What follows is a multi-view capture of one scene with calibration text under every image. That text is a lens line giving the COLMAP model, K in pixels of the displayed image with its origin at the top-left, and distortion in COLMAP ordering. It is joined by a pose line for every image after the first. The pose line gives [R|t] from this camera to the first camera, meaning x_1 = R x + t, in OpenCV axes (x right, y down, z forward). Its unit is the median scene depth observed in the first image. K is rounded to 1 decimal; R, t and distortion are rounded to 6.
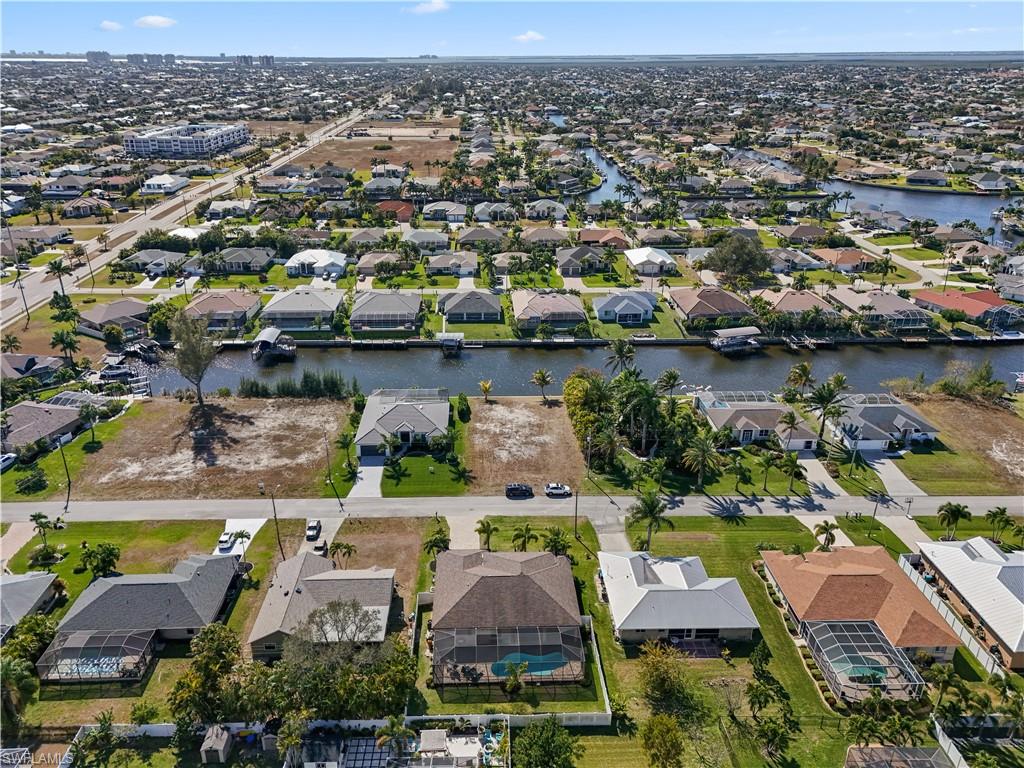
lens RADIAL K [[744.8, 0, 499.8], [0, 744.8, 375.5], [0, 0, 1]] dist [0.074506, -0.065037]
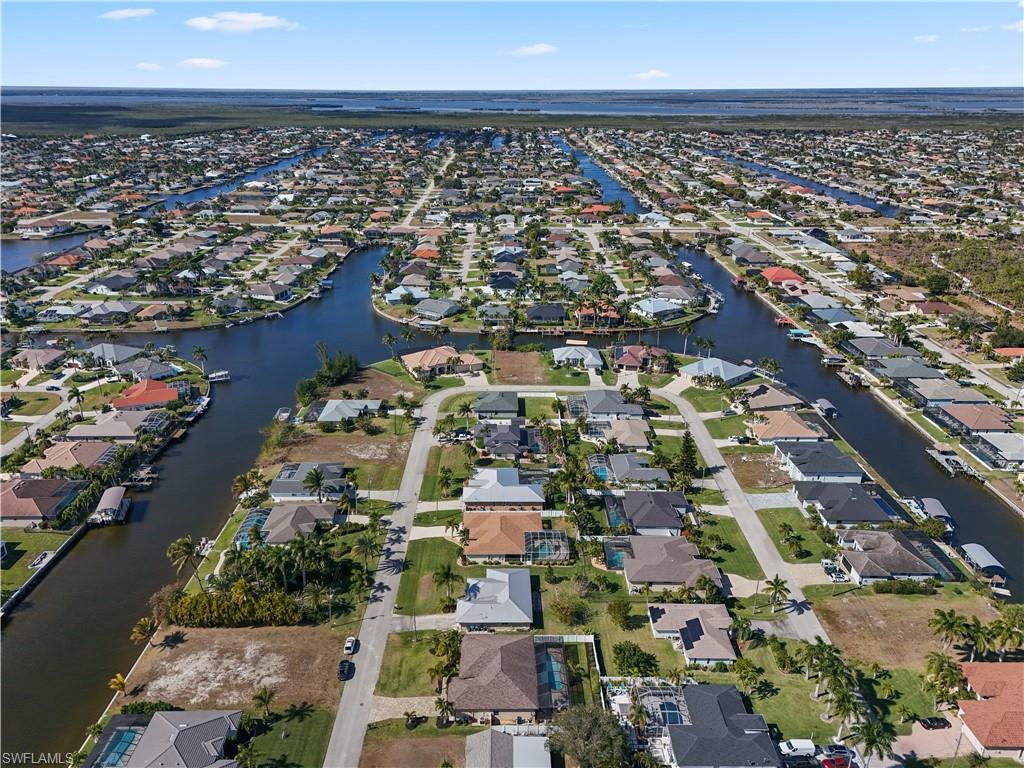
lens RADIAL K [[744.8, 0, 499.8], [0, 744.8, 375.5], [0, 0, 1]] dist [0.074506, -0.065037]
pose [[0.024552, -0.354052, 0.934903, -0.547263], [0.391901, 0.863739, 0.316810, -0.309329], [-0.919680, 0.358611, 0.159960, 0.288306]]
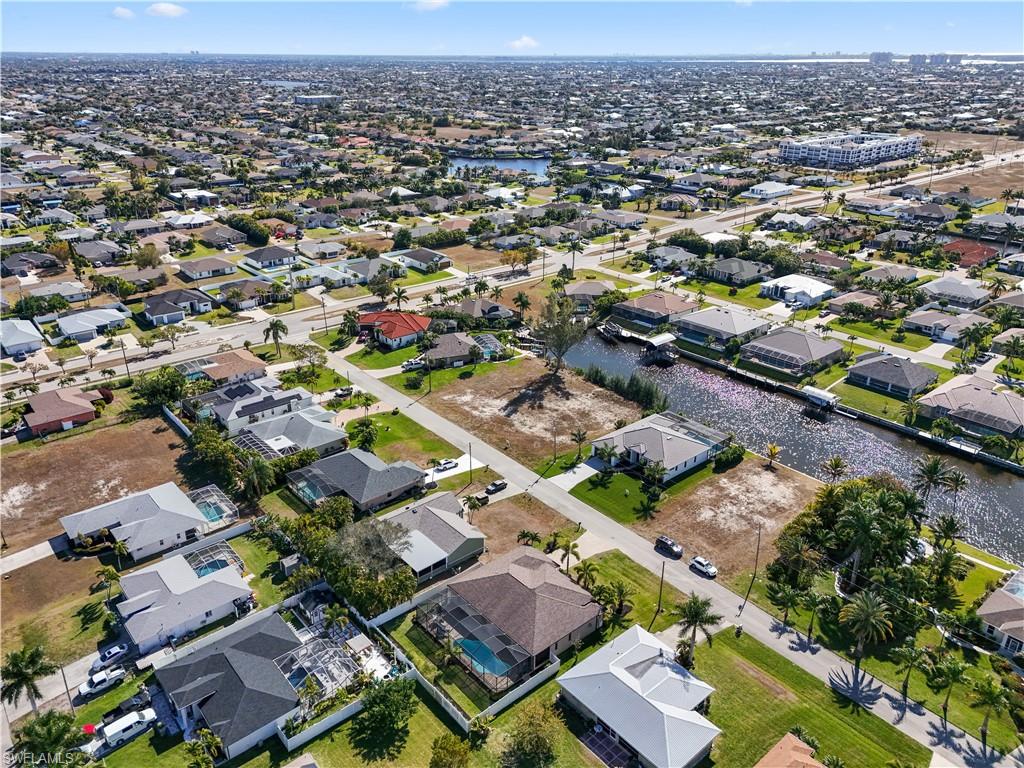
lens RADIAL K [[744.8, 0, 499.8], [0, 744.8, 375.5], [0, 0, 1]] dist [0.074506, -0.065037]
pose [[0.619412, 0.308015, -0.722119, 0.334372], [-0.307351, 0.941541, 0.137971, -0.077954], [0.722402, 0.136484, 0.677870, 0.093925]]
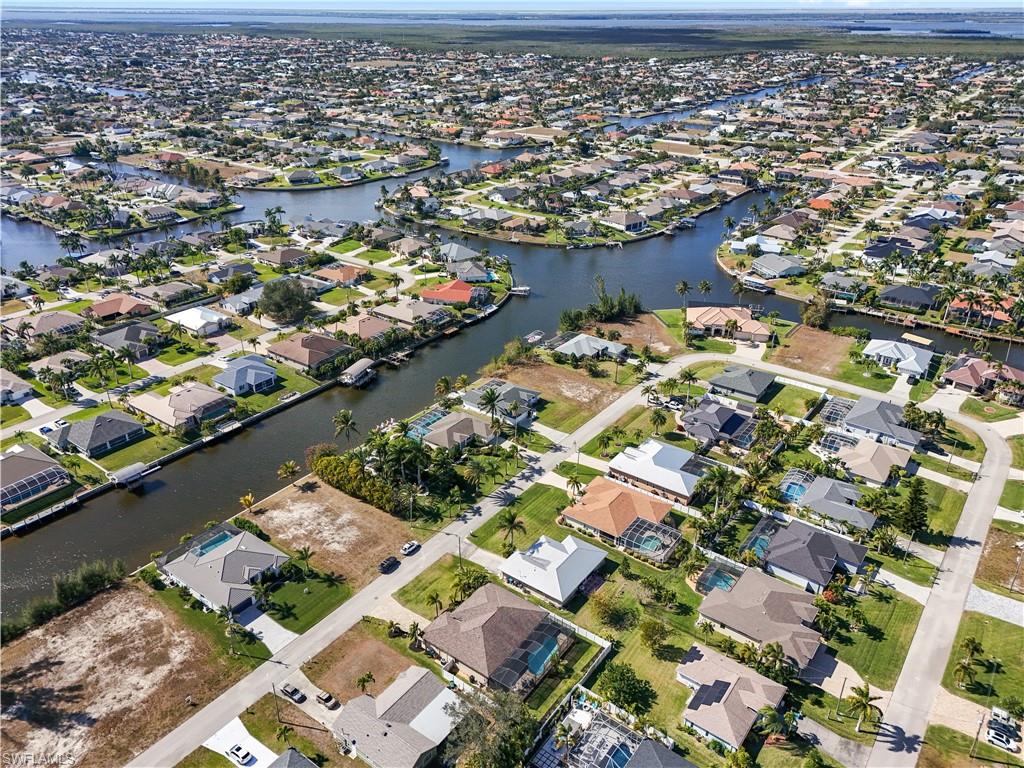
lens RADIAL K [[744.8, 0, 499.8], [0, 744.8, 375.5], [0, 0, 1]] dist [0.074506, -0.065037]
pose [[0.620611, -0.338702, 0.707194, -0.394055], [0.304096, 0.935274, 0.181072, -0.189324], [-0.722750, 0.102679, 0.683440, 0.003282]]
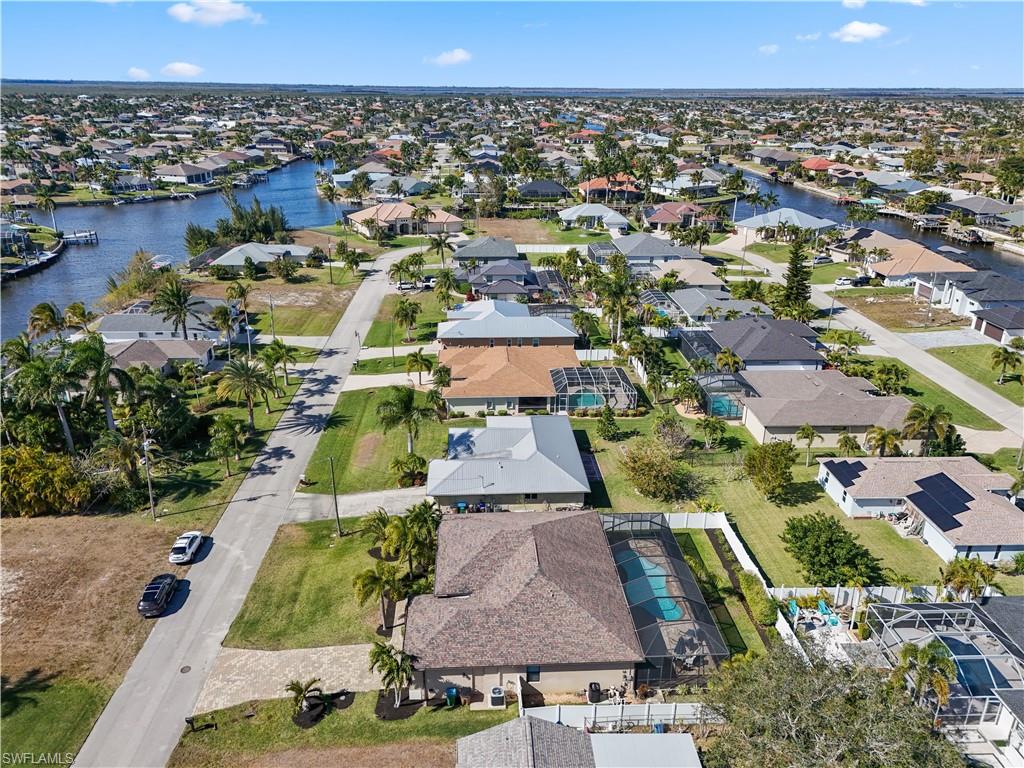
lens RADIAL K [[739.7, 0, 512.4], [0, 739.7, 396.7], [0, 0, 1]] dist [0.076834, -0.057309]
pose [[-0.028418, -0.381463, 0.923947, -0.233581], [0.385553, 0.848614, 0.362219, -0.021757], [-0.922248, 0.366524, 0.122958, 0.442470]]
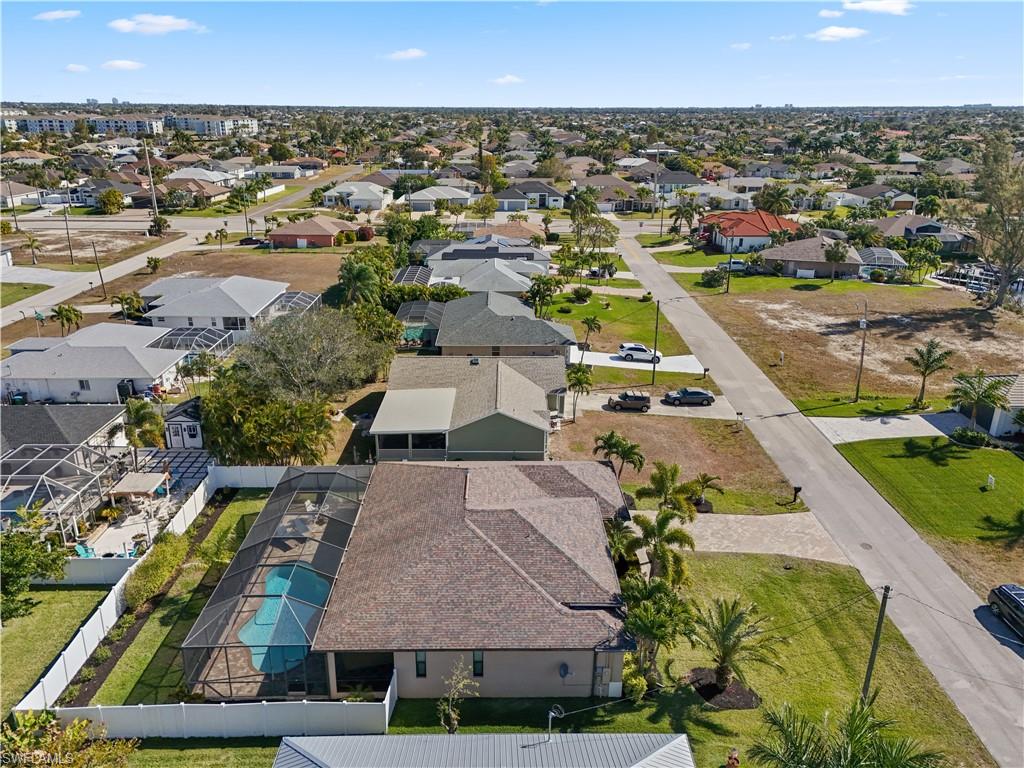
lens RADIAL K [[744.8, 0, 499.8], [0, 744.8, 375.5], [0, 0, 1]] dist [0.074506, -0.065037]
pose [[-0.025160, 0.343154, -0.938942, 0.191302], [-0.383684, 0.863992, 0.326043, 0.028136], [0.923122, 0.368461, 0.109925, 0.456374]]
